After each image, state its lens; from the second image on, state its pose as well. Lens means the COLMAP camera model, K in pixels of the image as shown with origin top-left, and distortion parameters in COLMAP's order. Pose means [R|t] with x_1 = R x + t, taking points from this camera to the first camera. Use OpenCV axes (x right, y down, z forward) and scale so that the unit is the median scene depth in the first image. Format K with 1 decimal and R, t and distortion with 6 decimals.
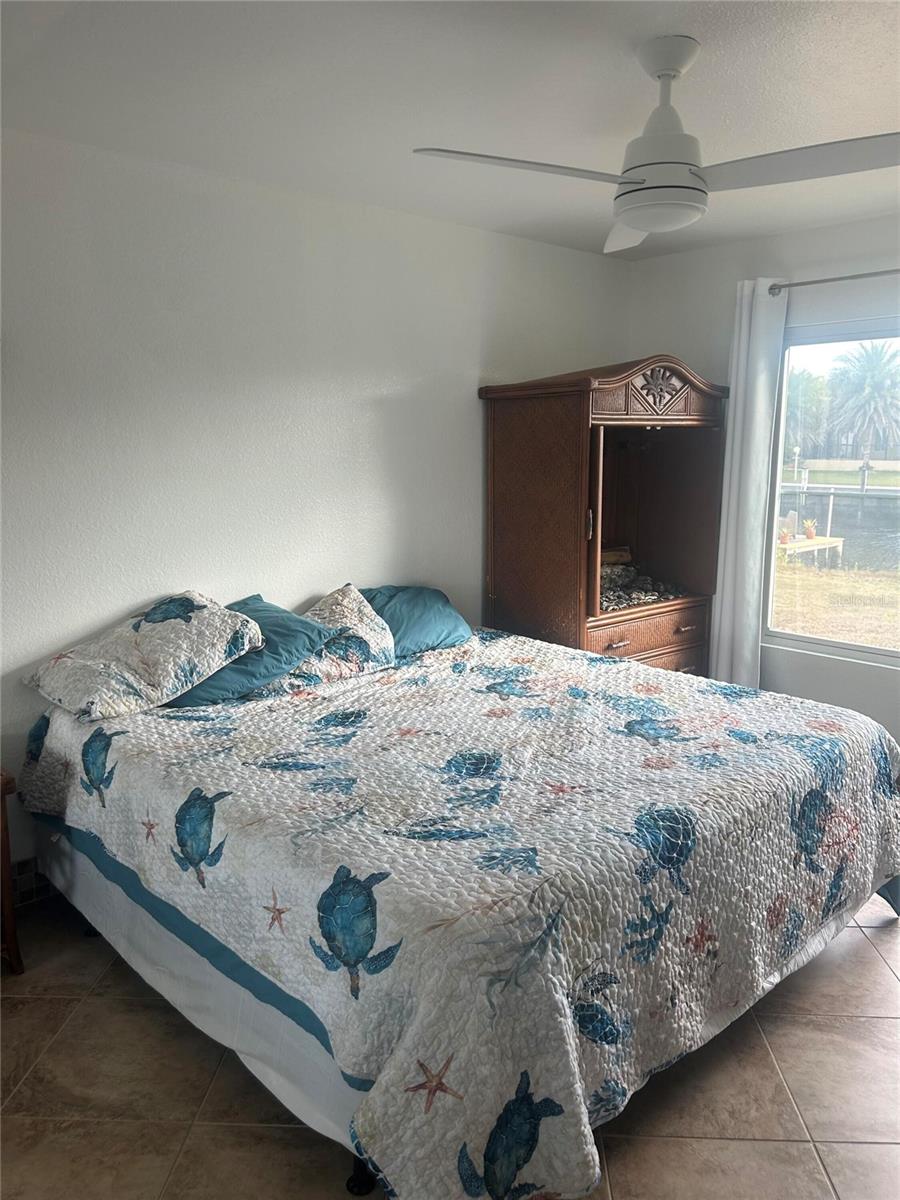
lens RADIAL K [[885.4, 0, 446.1], [0, 885.4, 571.2], [0, 0, 1]] dist [0.013802, -0.033625]
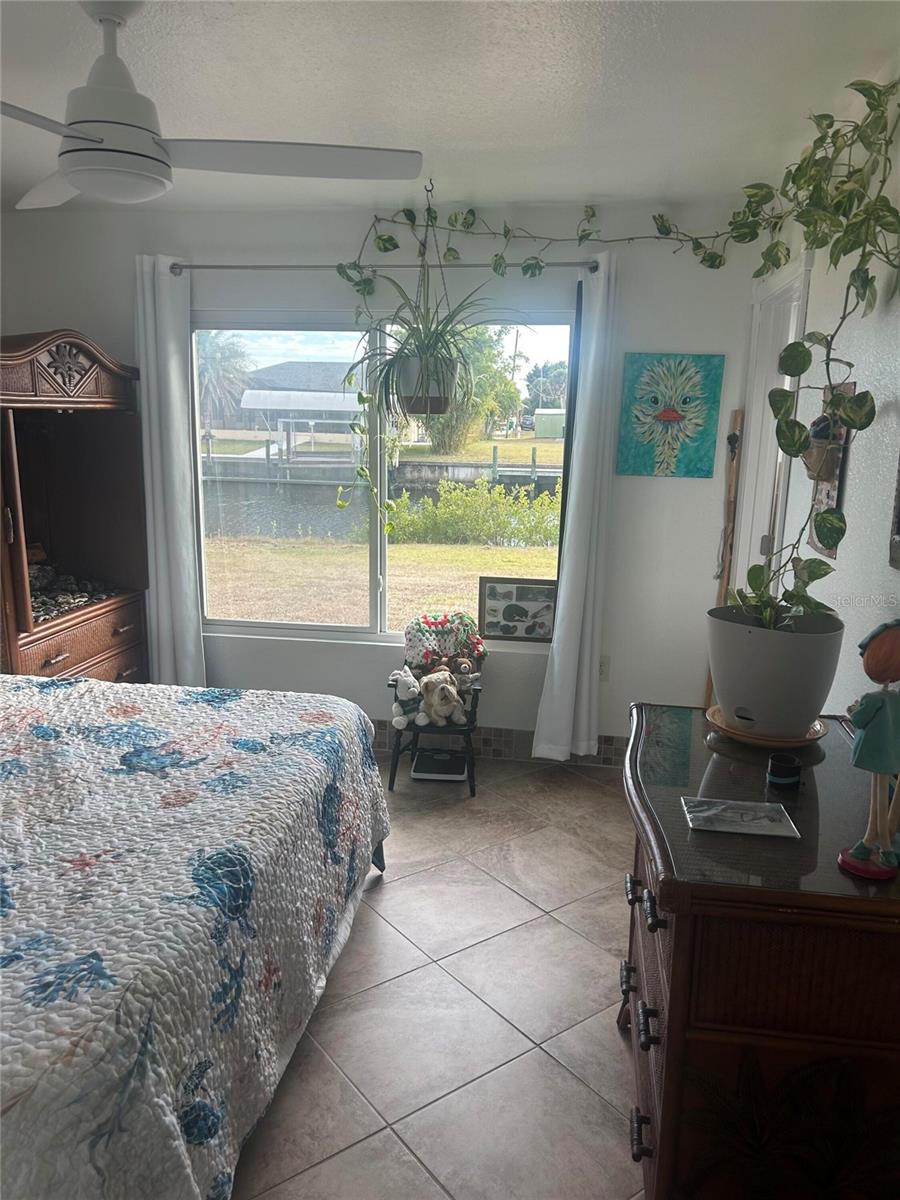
lens RADIAL K [[885.4, 0, 446.1], [0, 885.4, 571.2], [0, 0, 1]] dist [0.013802, -0.033625]
pose [[0.760607, -0.096177, 0.642050, -0.113033], [0.072258, 0.995362, 0.063502, -0.053656], [-0.645179, -0.001907, 0.764029, 0.123374]]
